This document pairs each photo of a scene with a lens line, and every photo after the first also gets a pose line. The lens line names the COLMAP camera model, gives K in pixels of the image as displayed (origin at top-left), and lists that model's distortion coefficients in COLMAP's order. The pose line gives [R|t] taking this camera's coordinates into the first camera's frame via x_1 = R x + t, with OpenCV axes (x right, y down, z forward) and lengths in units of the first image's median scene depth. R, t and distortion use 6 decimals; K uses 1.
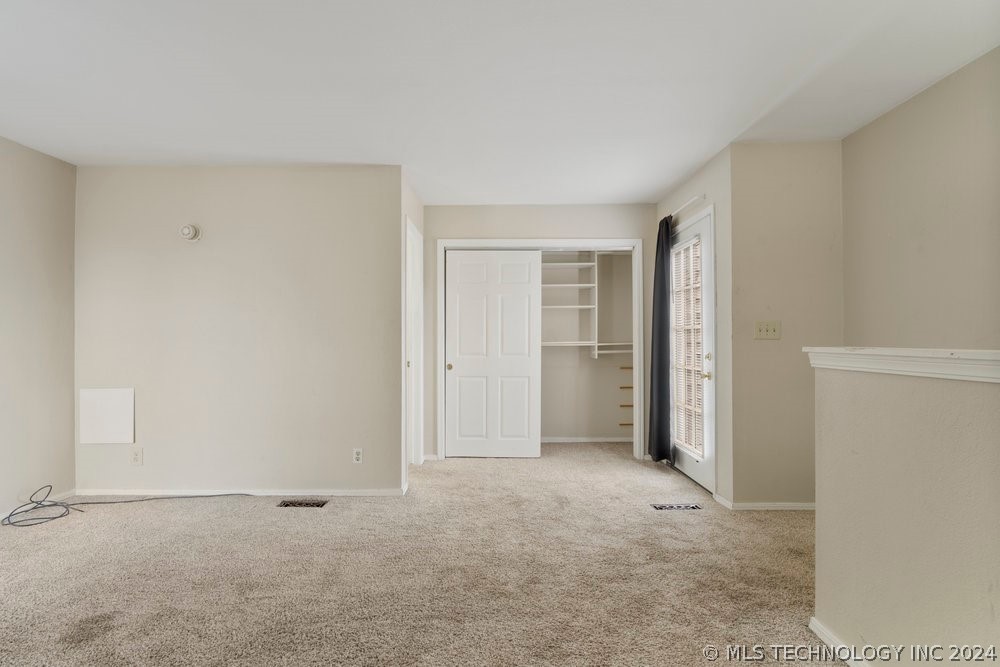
lens RADIAL K [[464.0, 0, 498.2], [0, 464.0, 334.5], [0, 0, 1]] dist [-0.000166, 0.001102]
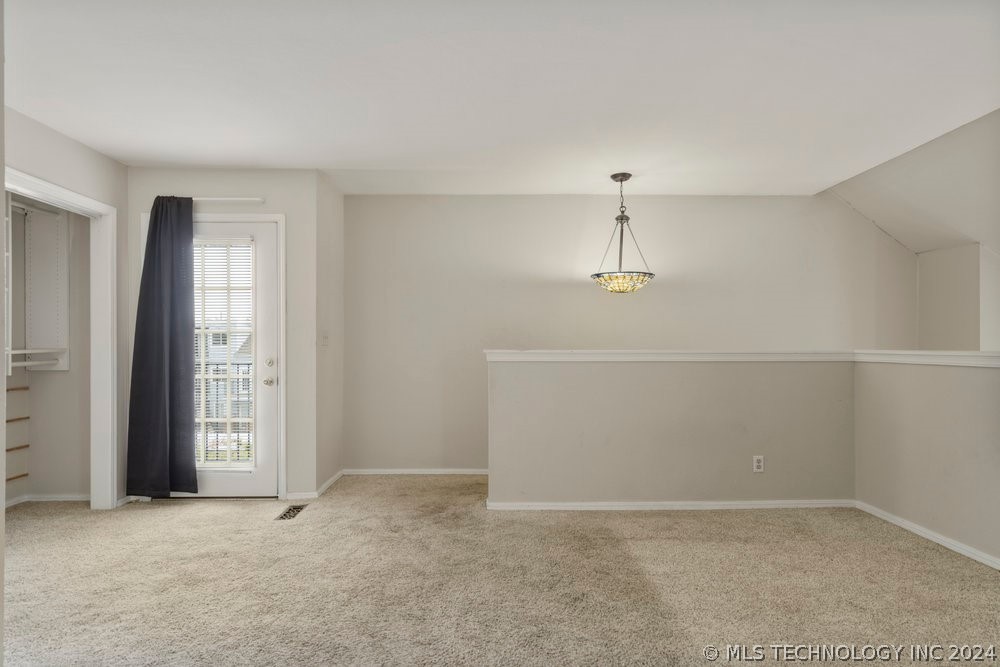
lens RADIAL K [[555.6, 0, 497.4], [0, 555.6, 342.9], [0, 0, 1]] dist [-0.007285, -0.001602]
pose [[-0.022634, 0.003621, 0.999737, -0.972204], [-0.013694, 0.999899, -0.003932, 0.005841], [-0.999650, -0.013779, -0.022582, 0.693564]]
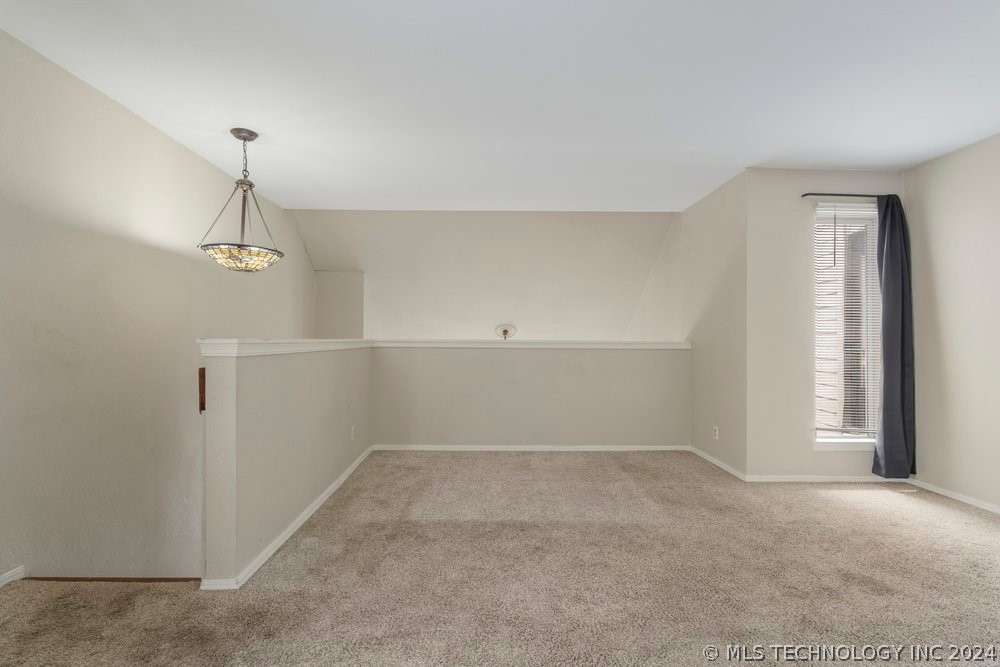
lens RADIAL K [[464.0, 0, 497.3], [0, 464.0, 333.5], [0, 0, 1]] dist [-0.000166, 0.001102]
pose [[-0.999872, -0.006632, -0.014537, 0.044702], [-0.006281, 0.999691, -0.024070, 0.025498], [0.014692, -0.023975, -0.999605, 1.458382]]
